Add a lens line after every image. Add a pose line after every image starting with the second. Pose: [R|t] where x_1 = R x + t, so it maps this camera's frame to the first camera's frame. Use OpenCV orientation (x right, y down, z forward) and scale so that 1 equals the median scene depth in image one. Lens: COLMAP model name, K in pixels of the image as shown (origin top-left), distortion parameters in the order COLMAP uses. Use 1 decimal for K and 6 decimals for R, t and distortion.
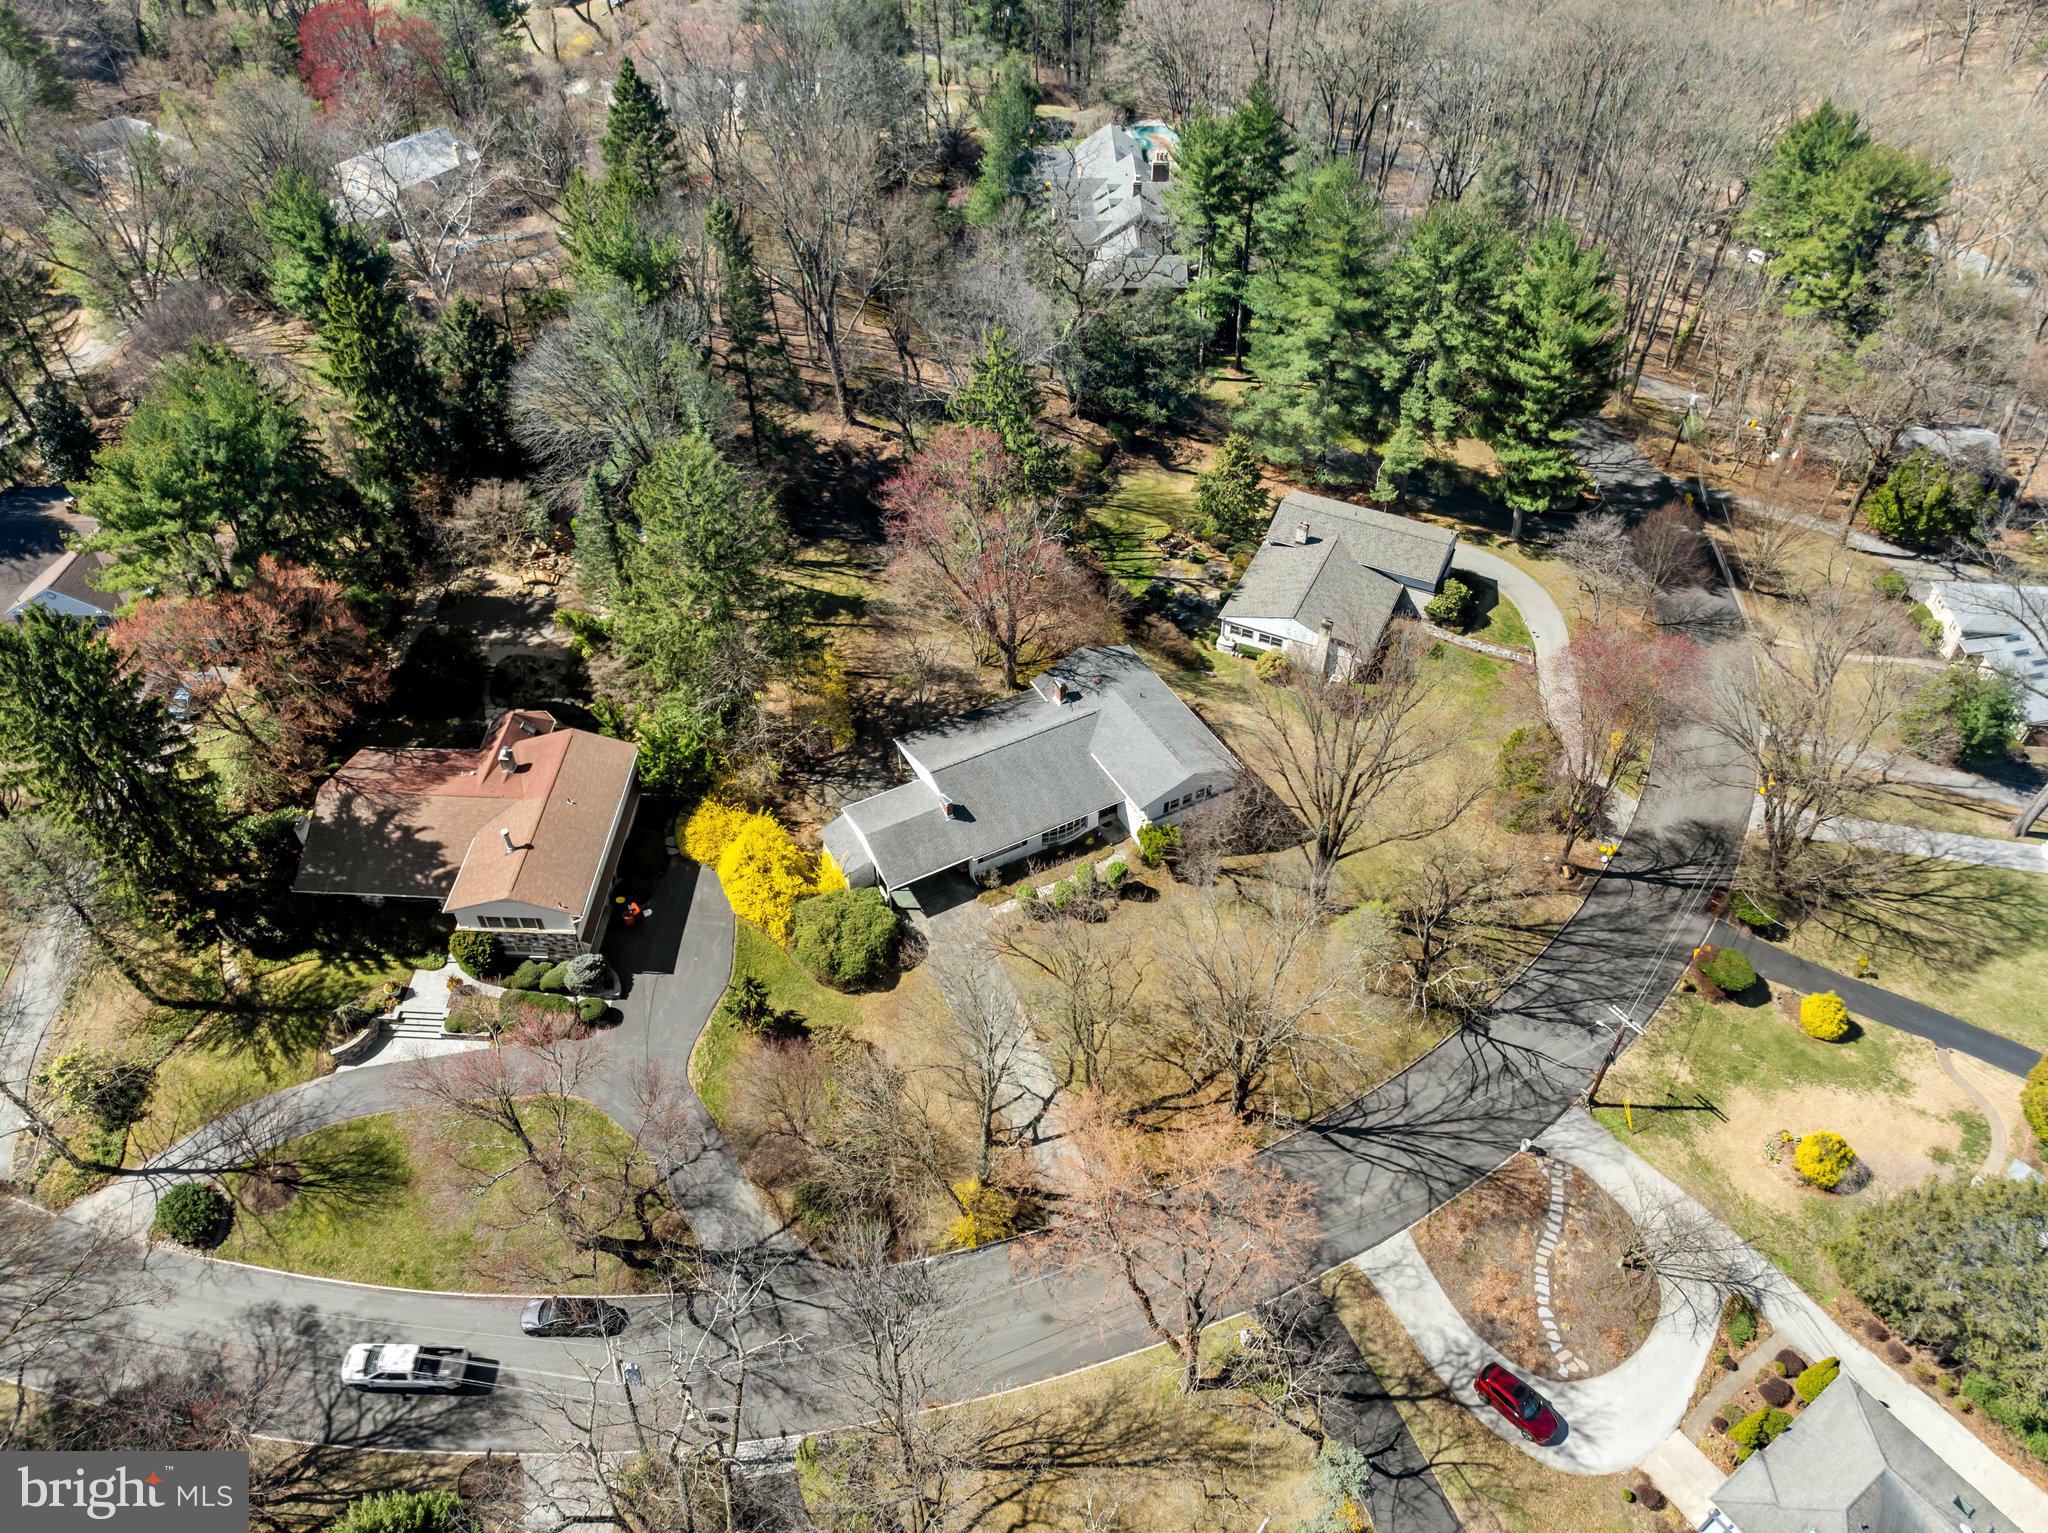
lens RADIAL K [[1421.9, 0, 1020.5], [0, 1421.9, 791.1], [0, 0, 1]] dist [-0.029880, -0.004218]
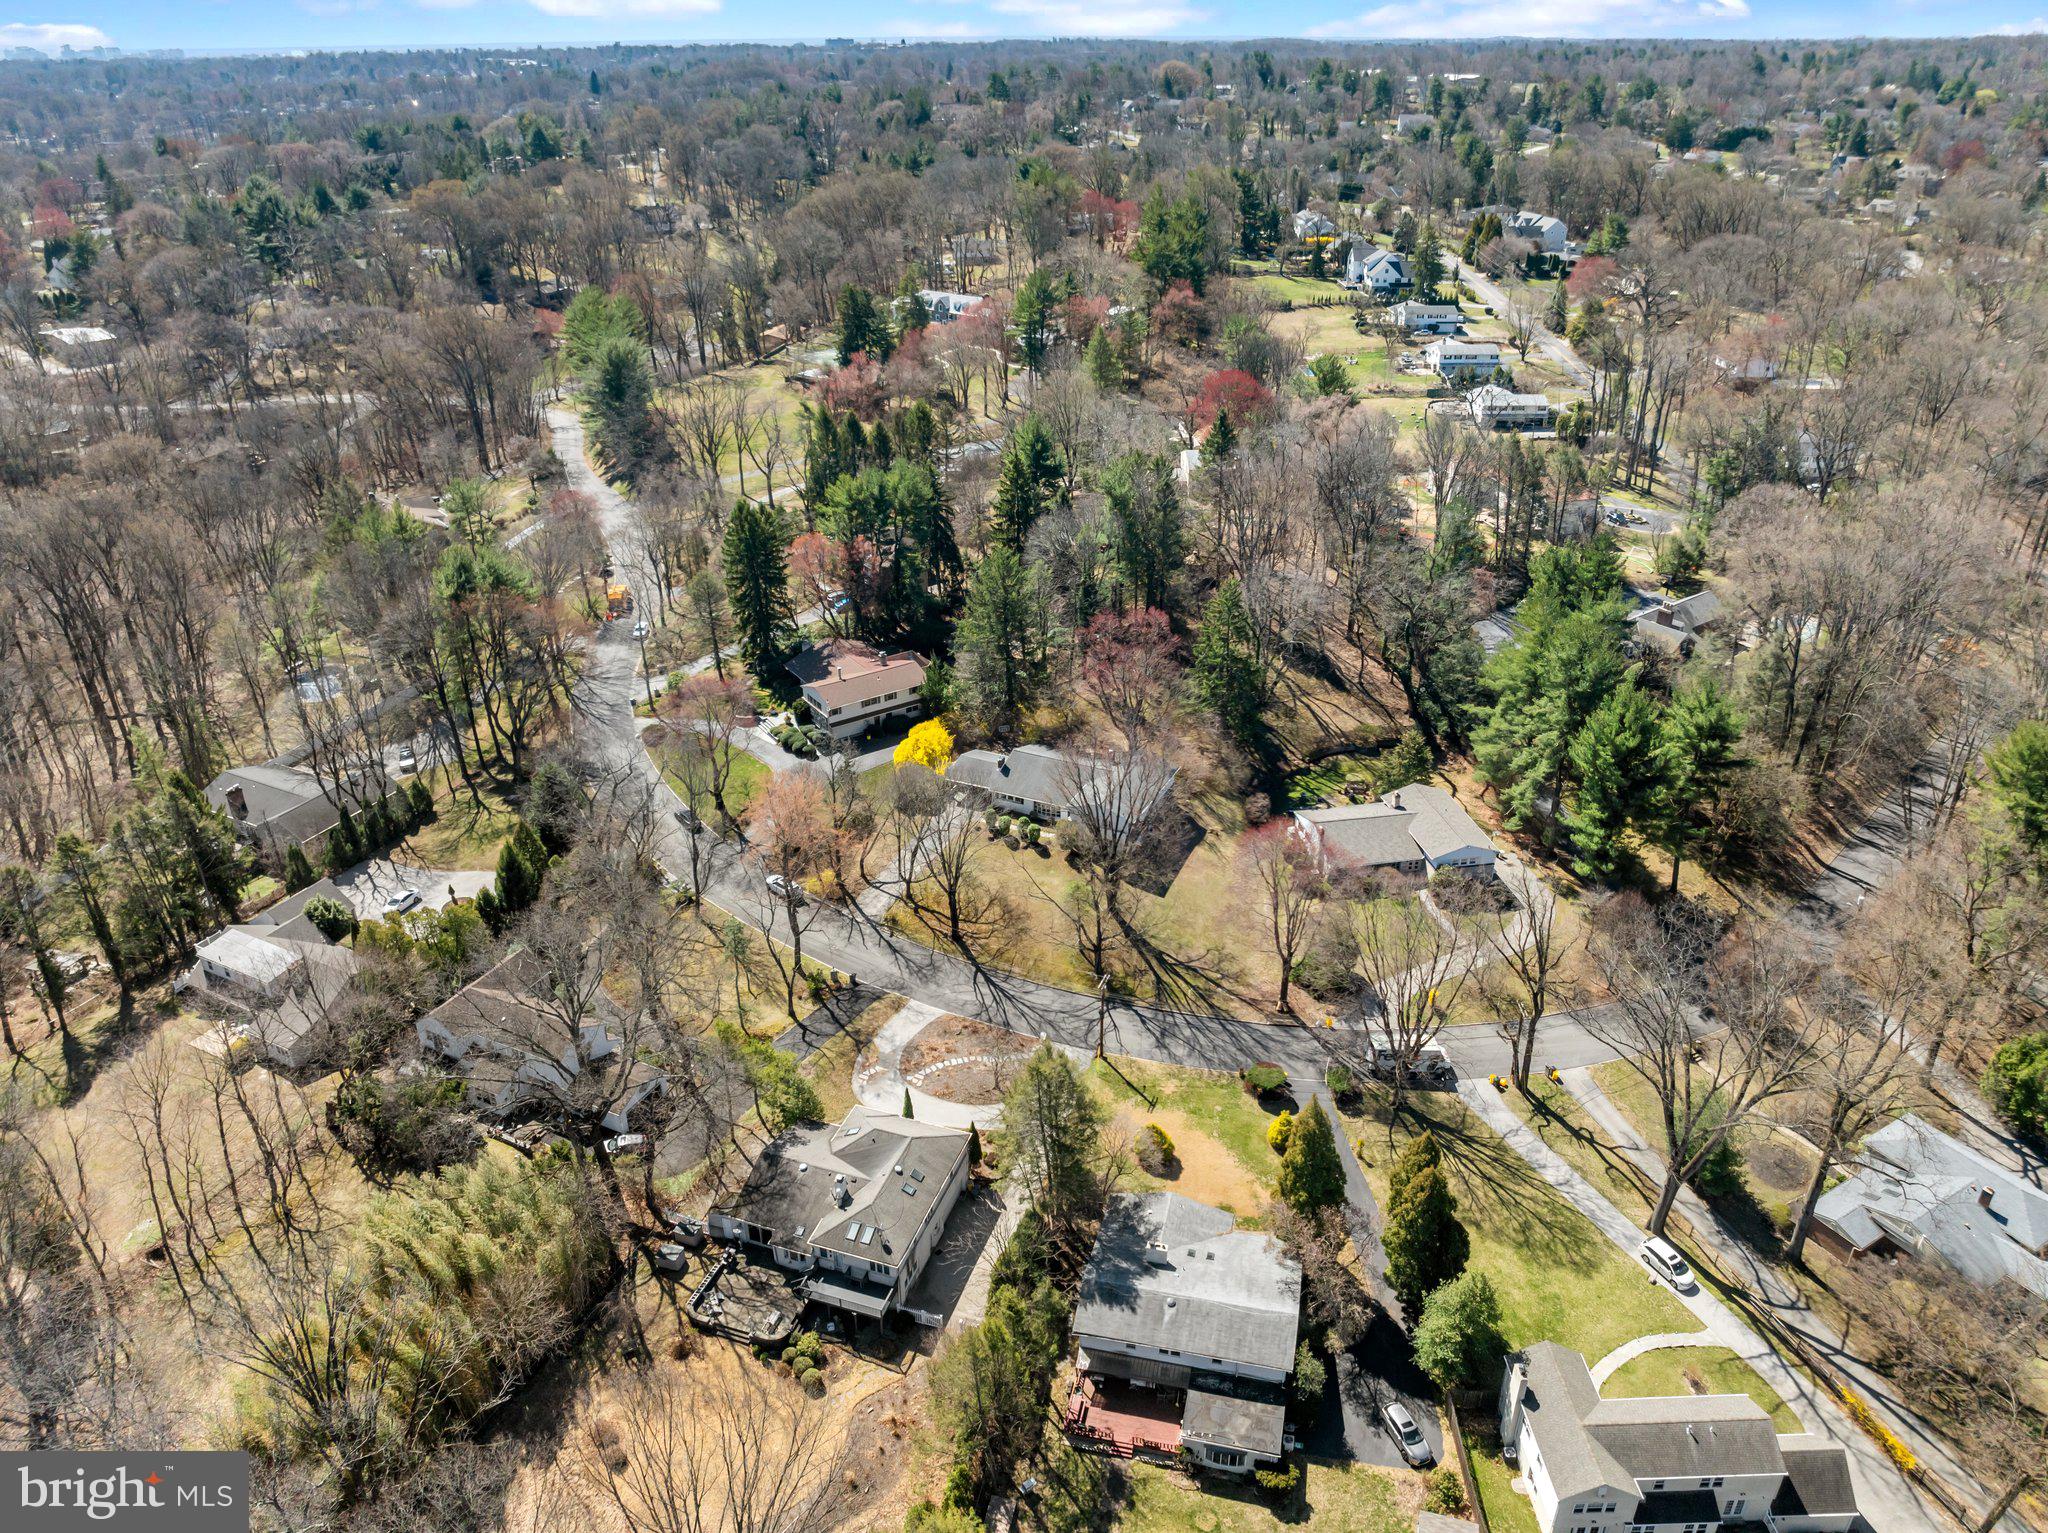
lens RADIAL K [[1450.1, 0, 1024.0], [0, 1450.1, 766.5], [0, 0, 1]] dist [-0.039308, 0.004267]
pose [[0.587350, 0.375012, -0.717207, 1.300623], [-0.567766, 0.822448, -0.034927, 0.061689], [0.576768, 0.427720, 0.695984, -0.271591]]
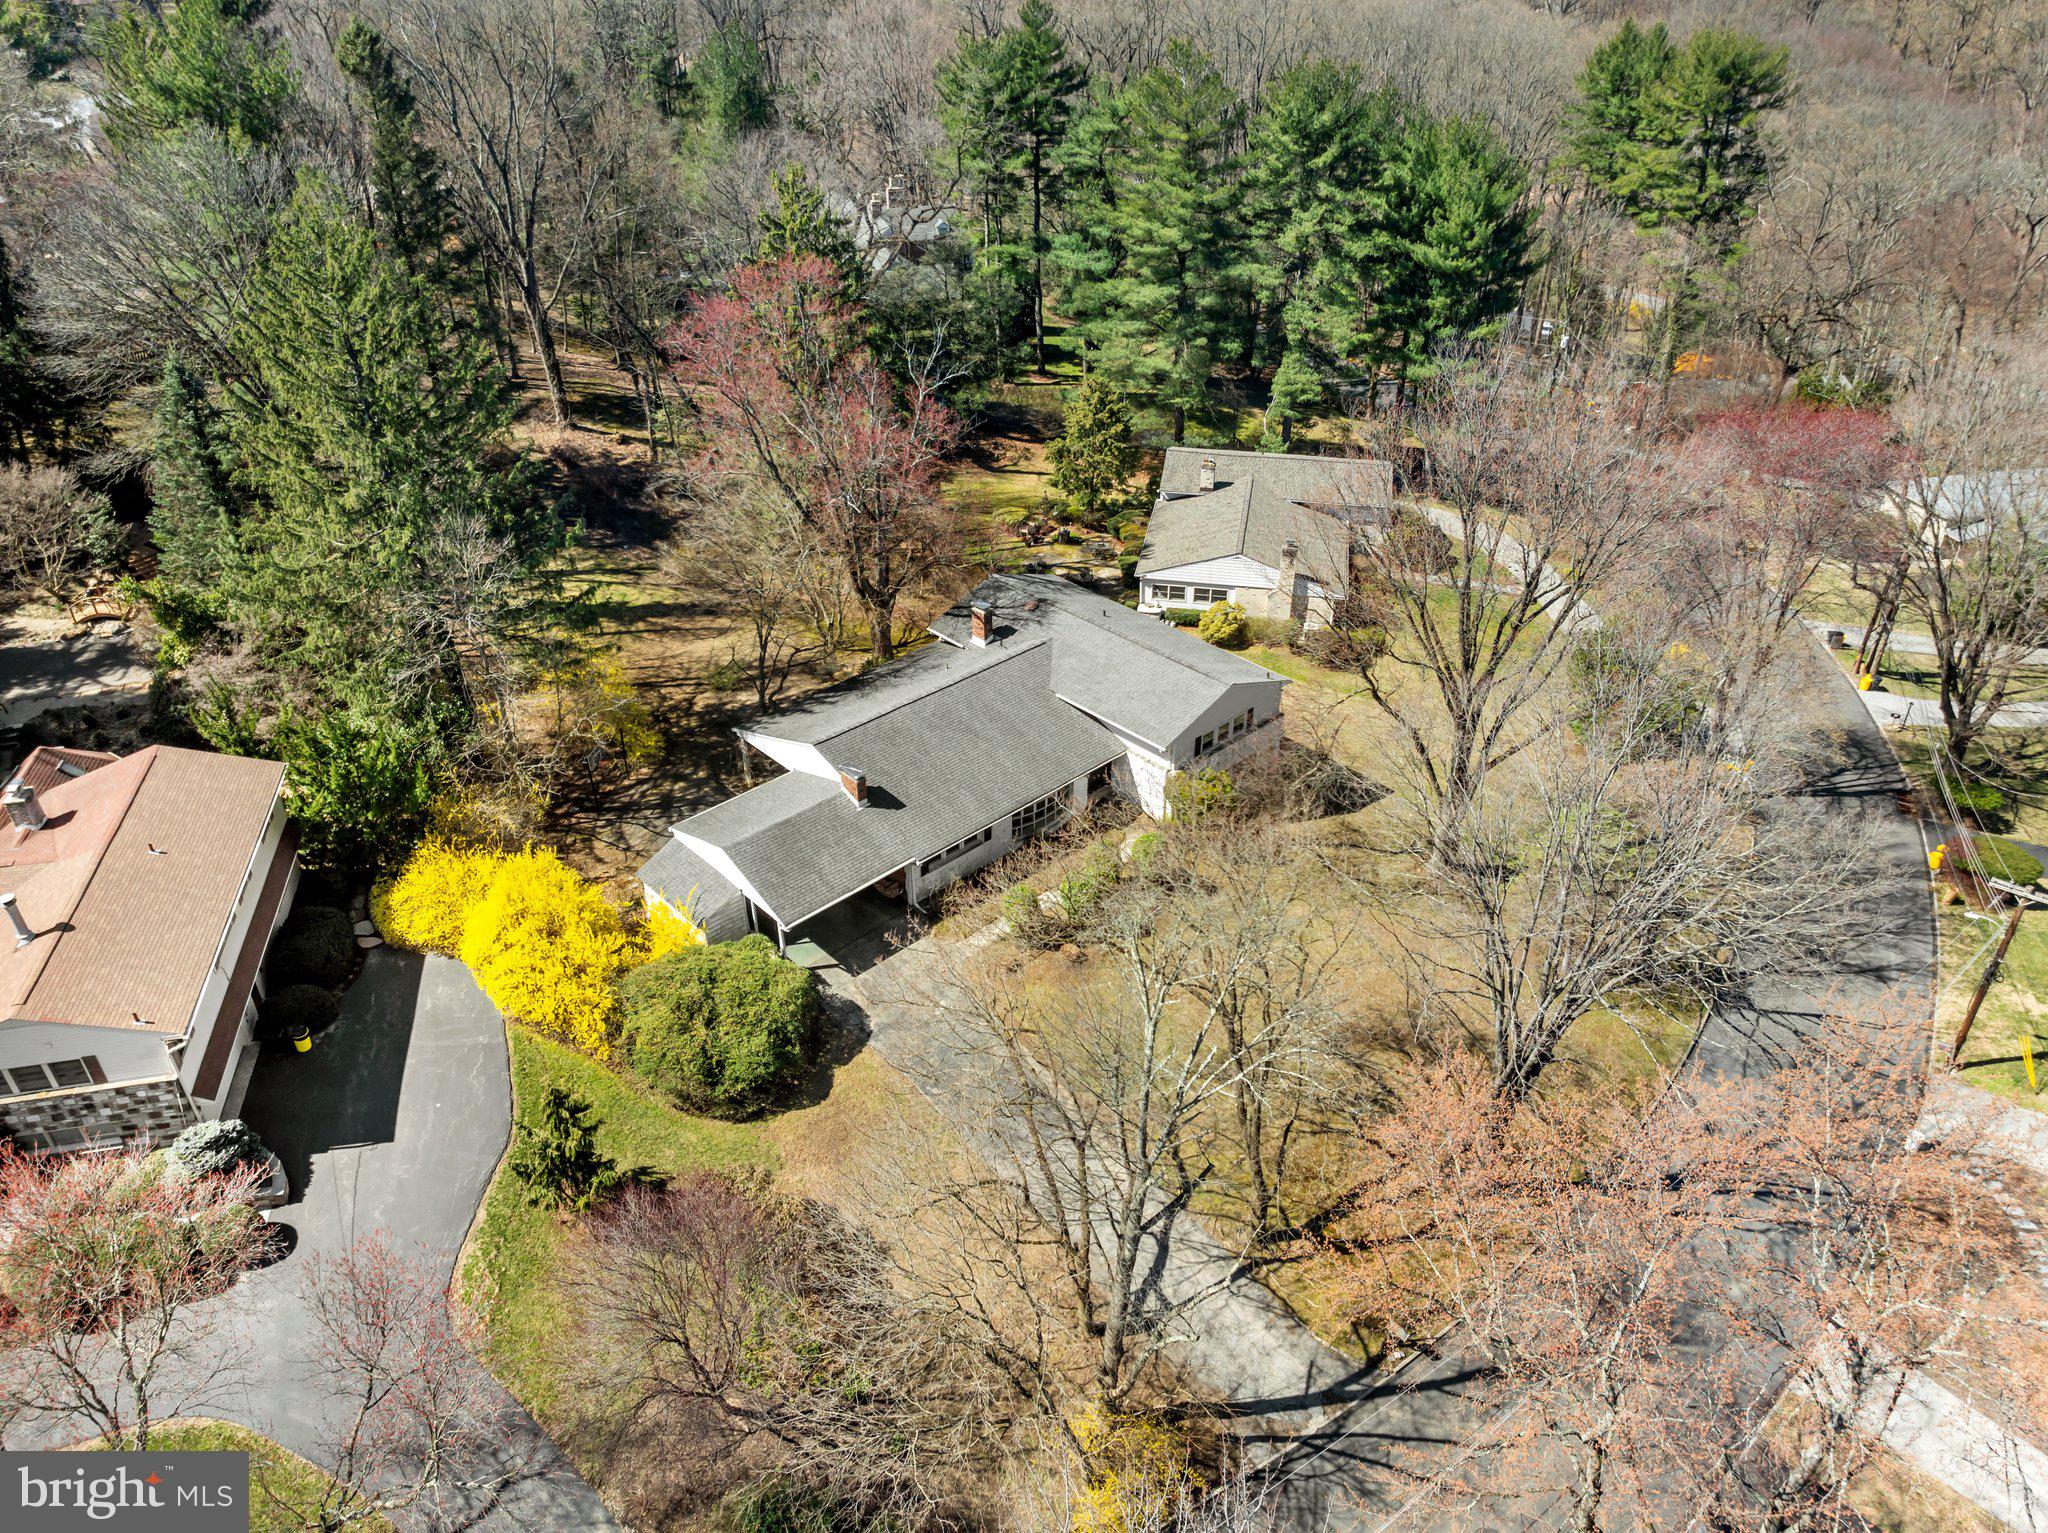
lens RADIAL K [[1450.1, 0, 1024.0], [0, 1450.1, 766.5], [0, 0, 1]] dist [-0.039308, 0.004267]
pose [[0.966518, -0.139379, 0.215443, -0.111728], [0.181506, 0.964847, -0.190070, 0.129032], [-0.181378, 0.222810, 0.957840, 0.410783]]
